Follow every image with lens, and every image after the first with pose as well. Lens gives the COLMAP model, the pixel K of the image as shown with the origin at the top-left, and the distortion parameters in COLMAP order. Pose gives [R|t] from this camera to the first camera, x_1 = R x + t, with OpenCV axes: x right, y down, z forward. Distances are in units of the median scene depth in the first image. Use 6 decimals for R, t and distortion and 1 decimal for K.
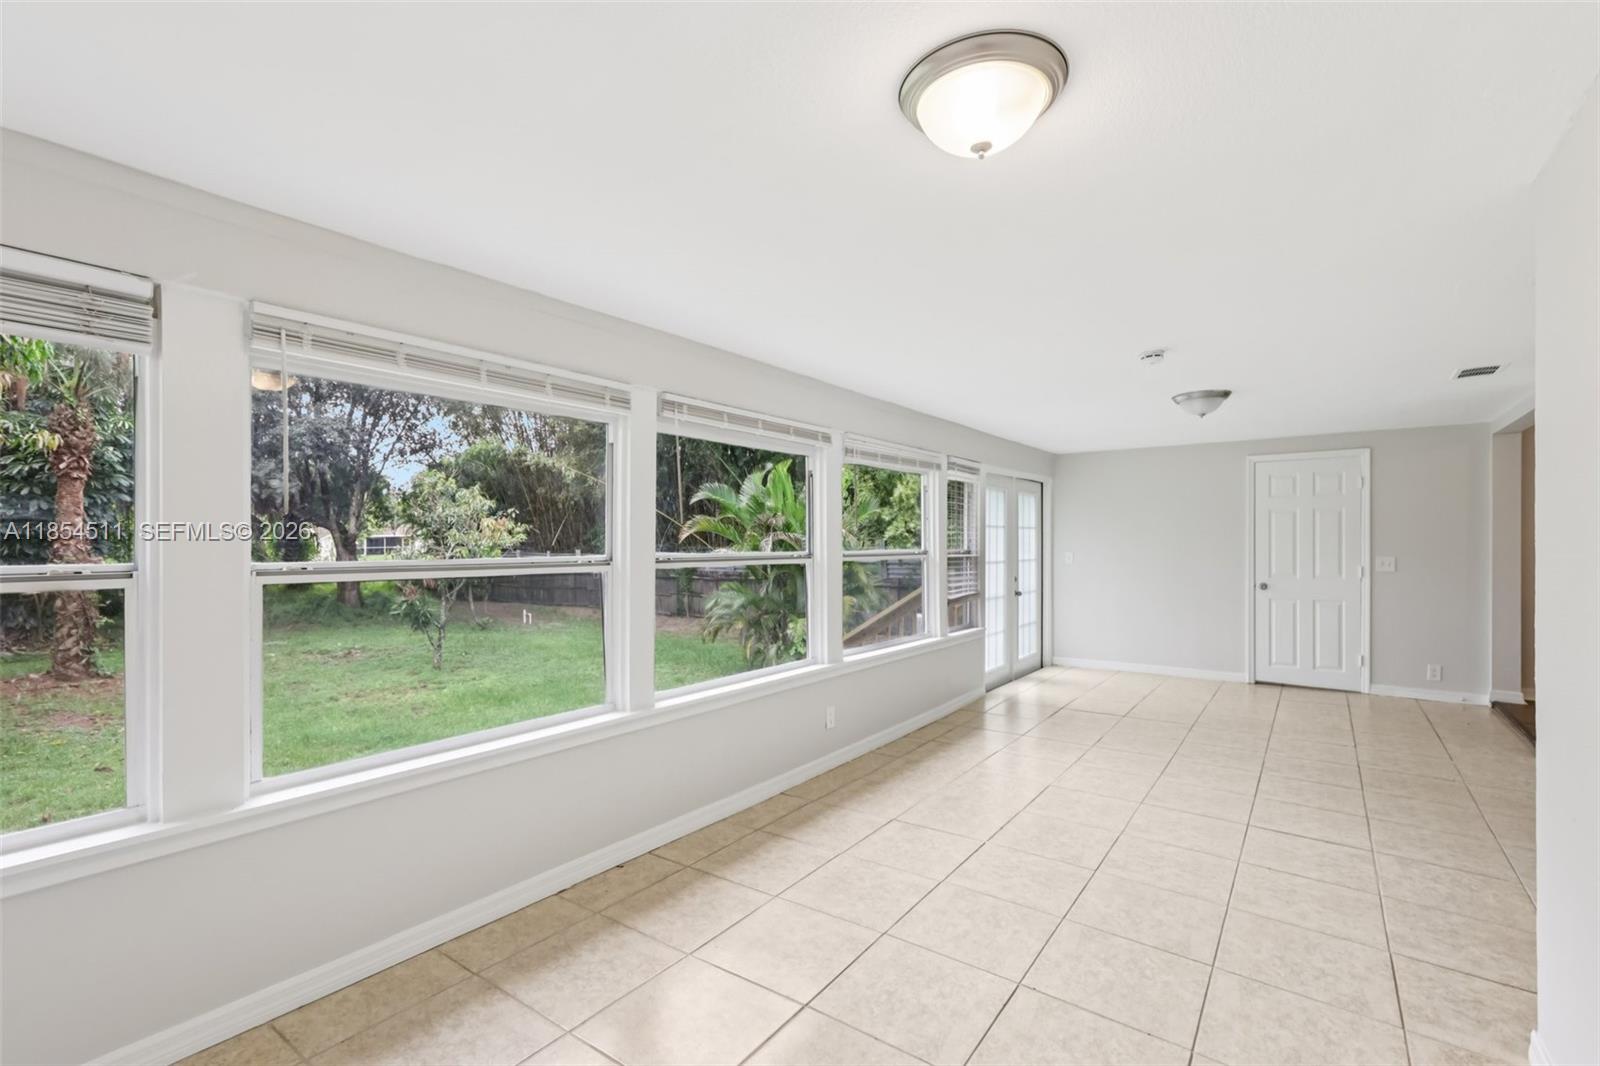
lens RADIAL K [[719.6, 0, 756.5], [0, 719.6, 538.6], [0, 0, 1]] dist [-0.001317, 0.002017]
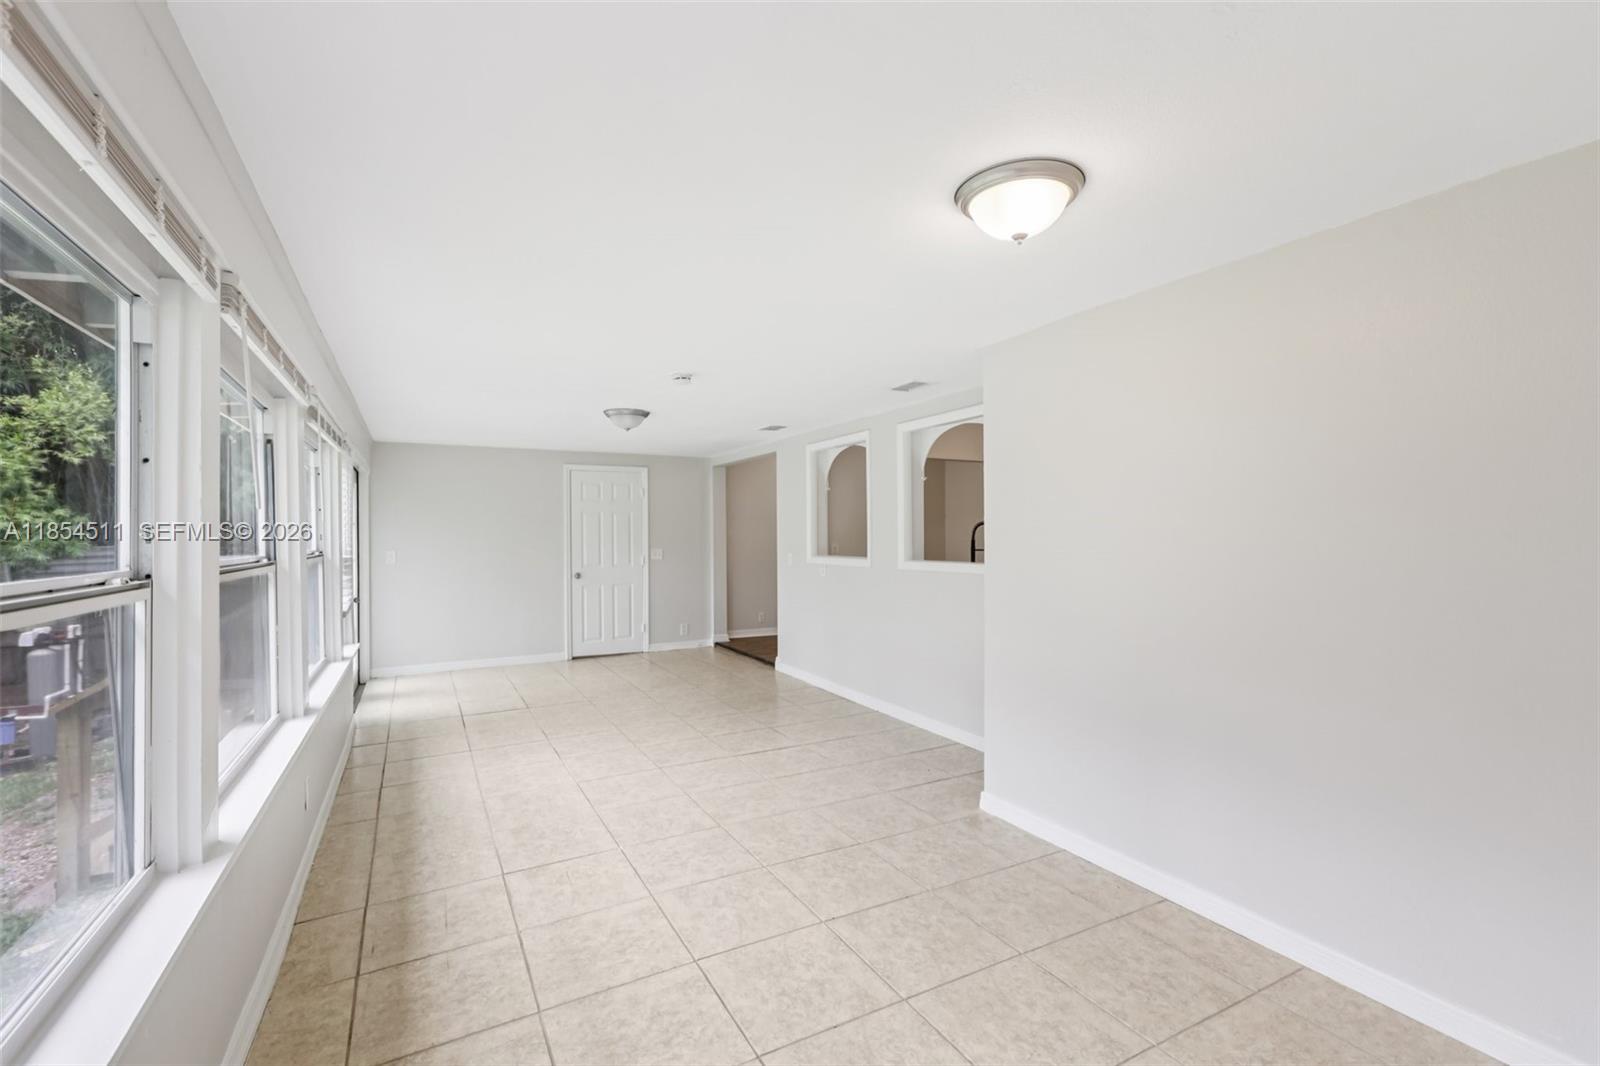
lens RADIAL K [[719.6, 0, 800.5], [0, 719.6, 534.2], [0, 0, 1]] dist [-0.001317, 0.002017]
pose [[0.403751, -0.002741, 0.914865, -0.403538], [0.006654, 0.999978, 0.000059, 0.000109], [-0.914845, 0.006064, 0.403761, 0.327257]]
